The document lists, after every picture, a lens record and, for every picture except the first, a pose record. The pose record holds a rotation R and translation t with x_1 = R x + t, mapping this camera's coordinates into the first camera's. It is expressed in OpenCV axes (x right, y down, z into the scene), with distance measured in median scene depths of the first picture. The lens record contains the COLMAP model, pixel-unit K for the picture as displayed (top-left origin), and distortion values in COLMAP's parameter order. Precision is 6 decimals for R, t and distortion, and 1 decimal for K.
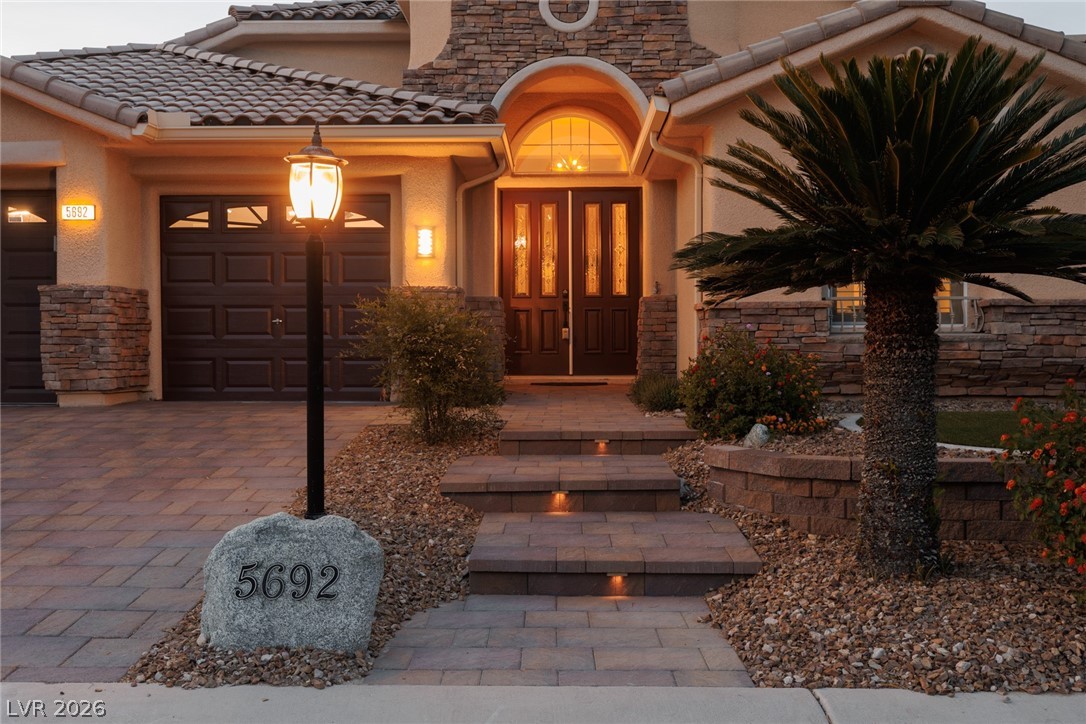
lens RADIAL K [[1083.9, 0, 543.0], [0, 1083.9, 362.0], [0, 0, 1]] dist [0.010459, 0.002109]
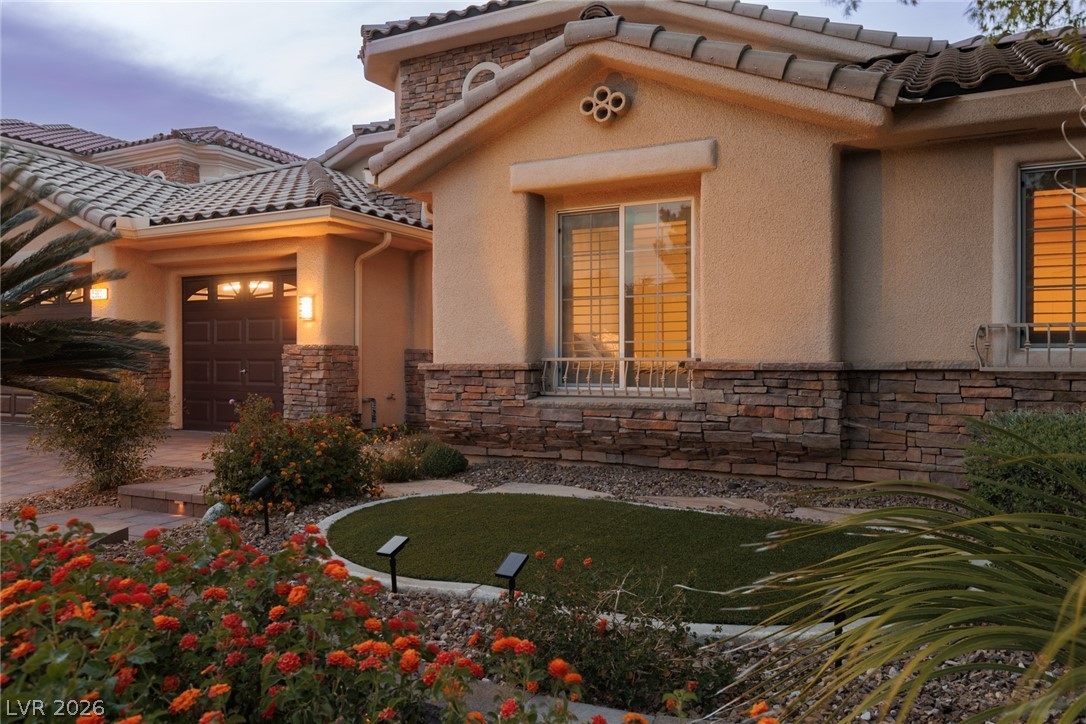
lens RADIAL K [[815.2, 0, 543.0], [0, 815.2, 362.0], [0, 0, 1]] dist [-0.000649, 0.000055]
pose [[0.891360, 0.004373, -0.453275, 0.602054], [-0.011511, 0.999849, -0.012990, -0.047986], [0.453150, 0.016796, 0.891276, 0.363794]]
